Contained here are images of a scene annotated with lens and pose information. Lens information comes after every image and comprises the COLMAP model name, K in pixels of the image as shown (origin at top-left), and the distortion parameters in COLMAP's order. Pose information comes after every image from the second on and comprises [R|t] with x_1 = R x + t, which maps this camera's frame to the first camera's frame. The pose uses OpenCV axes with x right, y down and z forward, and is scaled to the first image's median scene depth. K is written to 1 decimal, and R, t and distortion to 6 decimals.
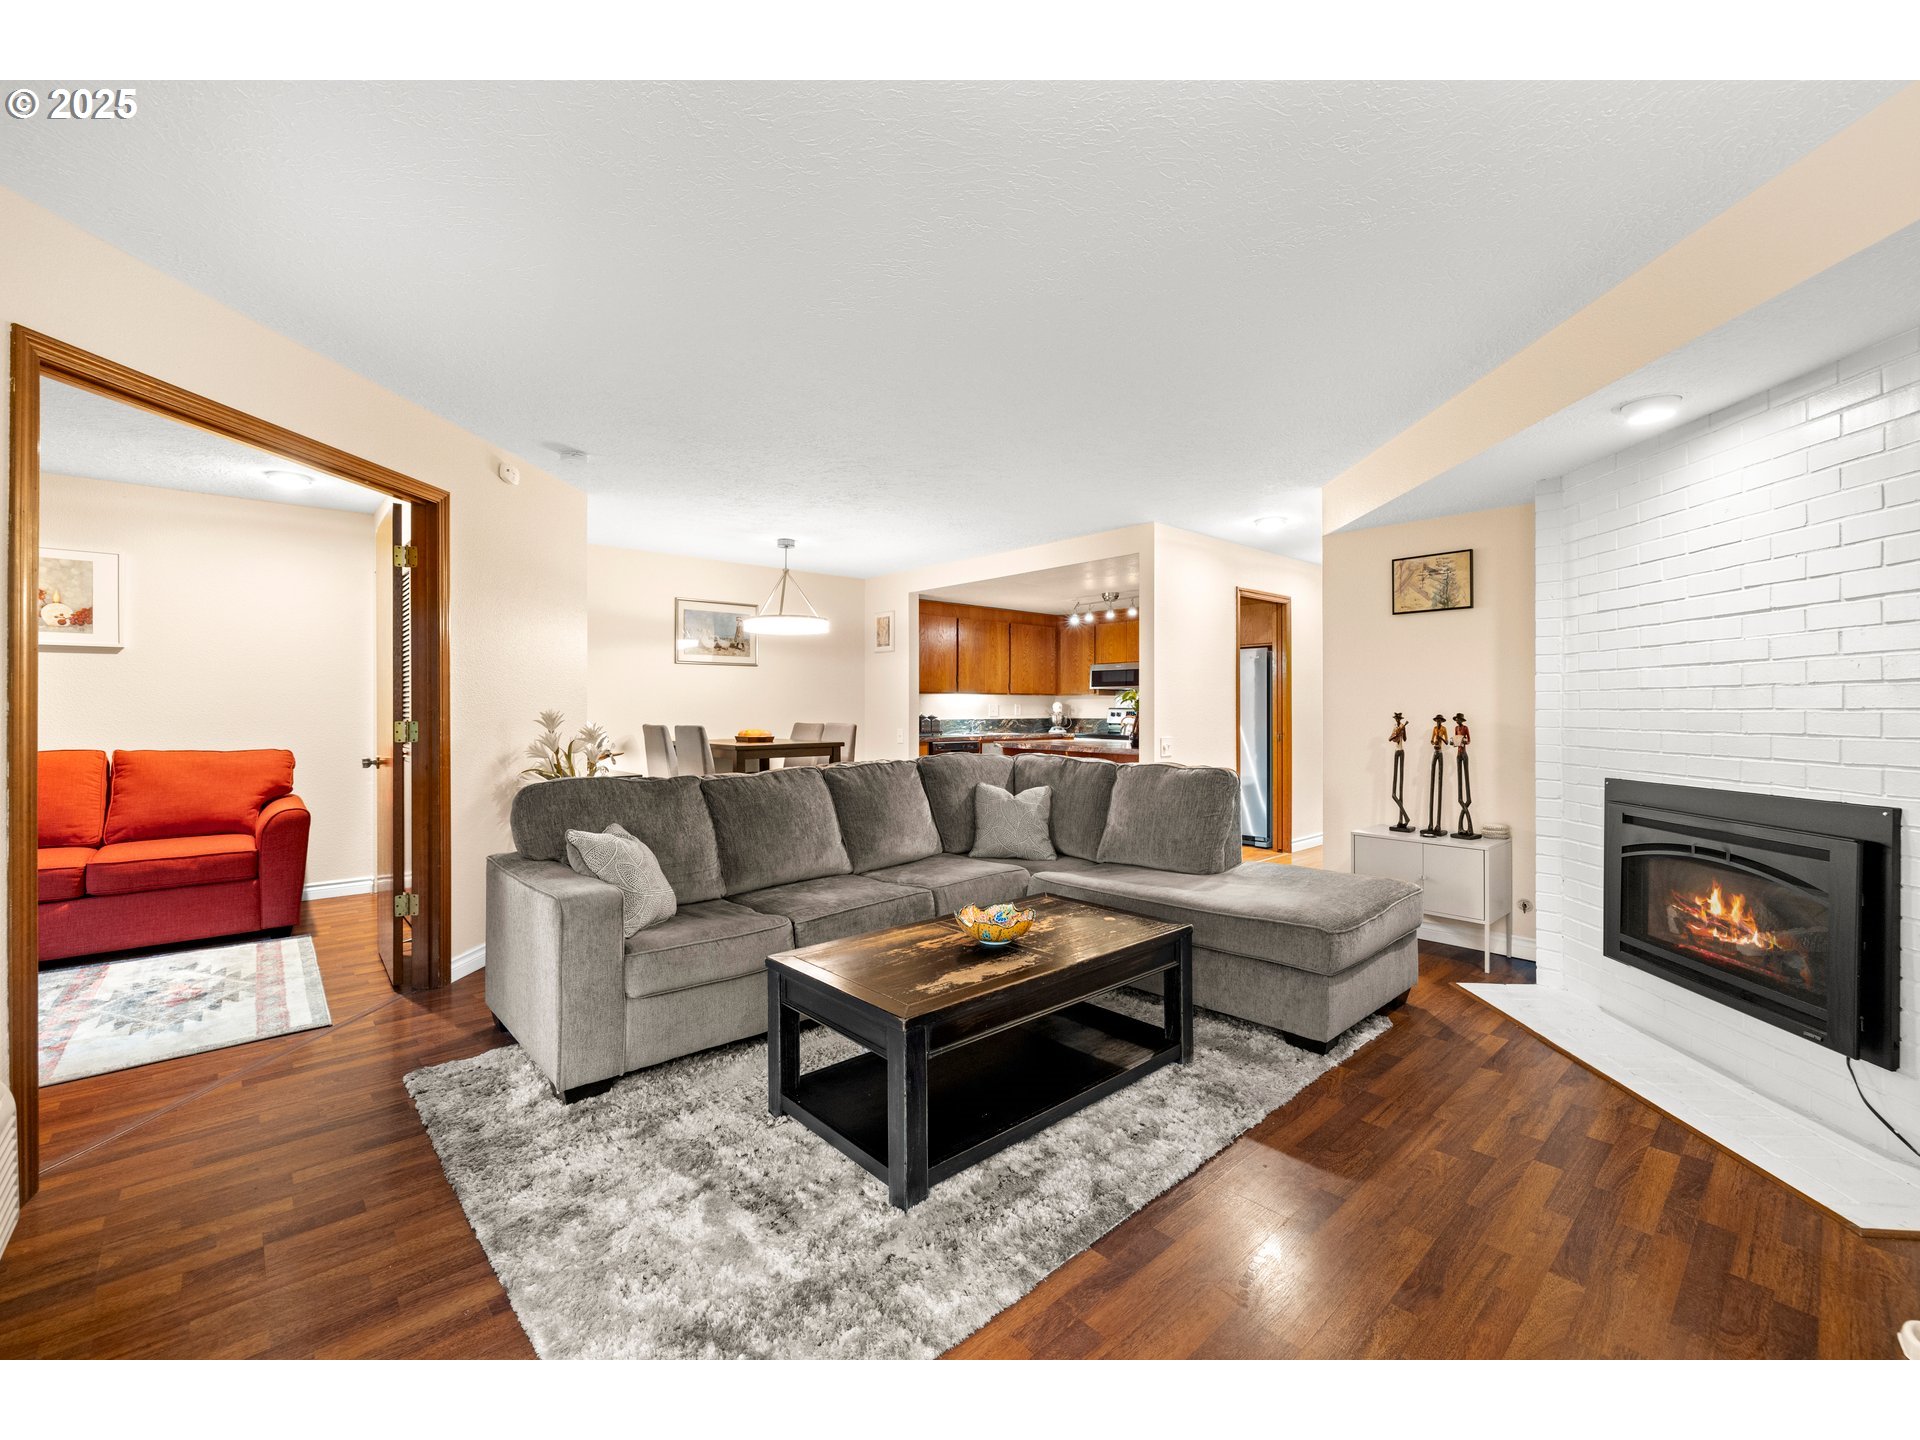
lens RADIAL K [[820.0, 0, 972.3], [0, 820.0, 707.1], [0, 0, 1]] dist [-0.006980, -0.000472]
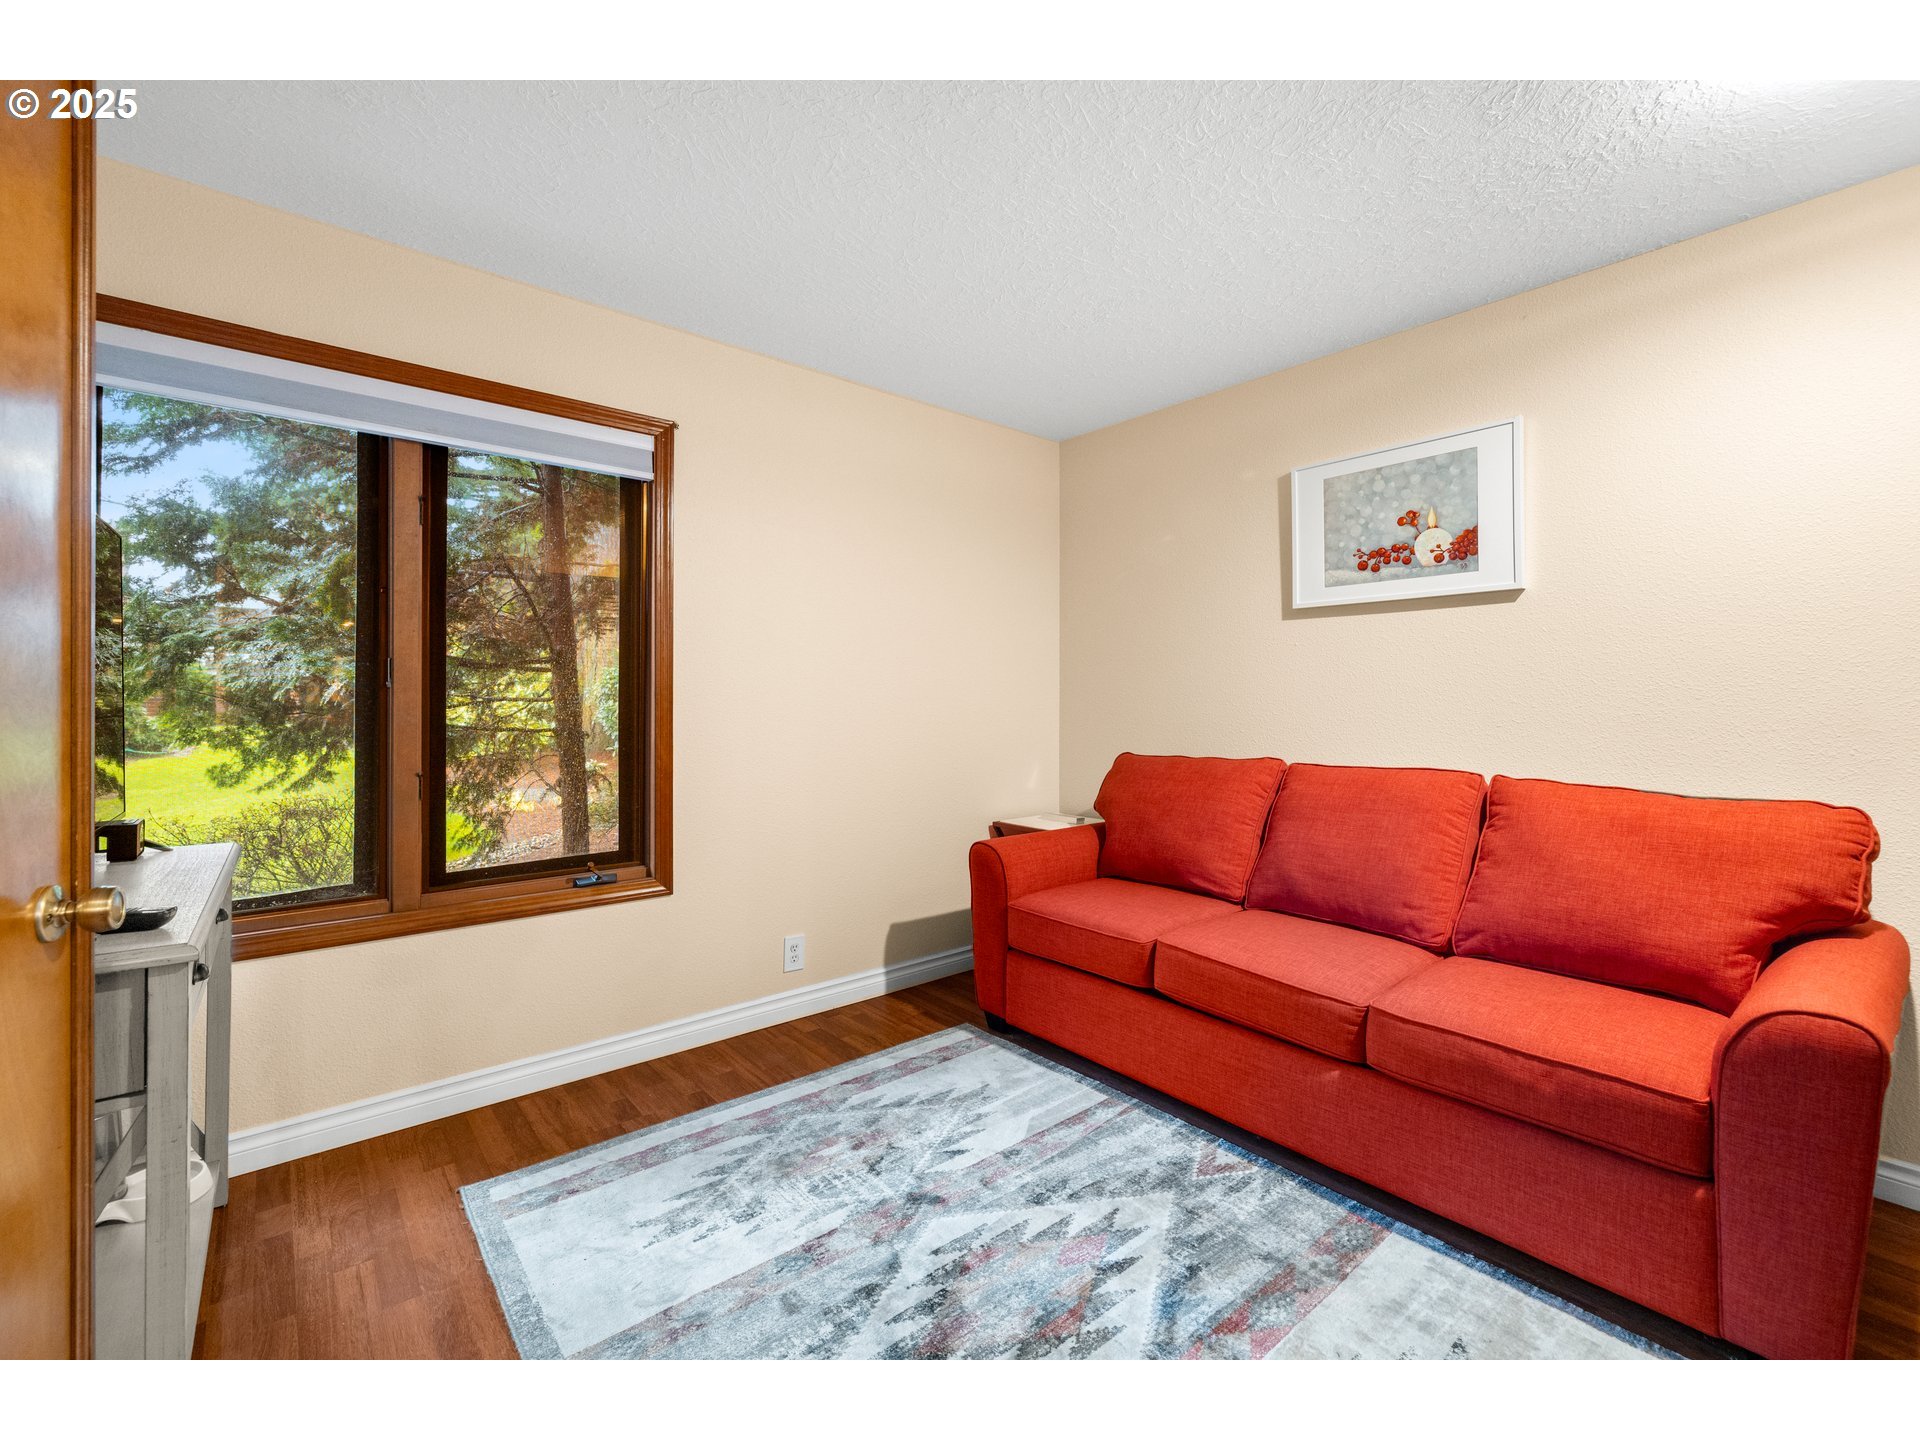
lens RADIAL K [[820.0, 0, 943.5], [0, 820.0, 702.3], [0, 0, 1]] dist [-0.006980, -0.000472]
pose [[-0.042463, -0.004565, -0.999088, -0.493089], [-0.003788, 0.999983, -0.004408, 0.007822], [0.999091, 0.003597, -0.042480, 0.656584]]
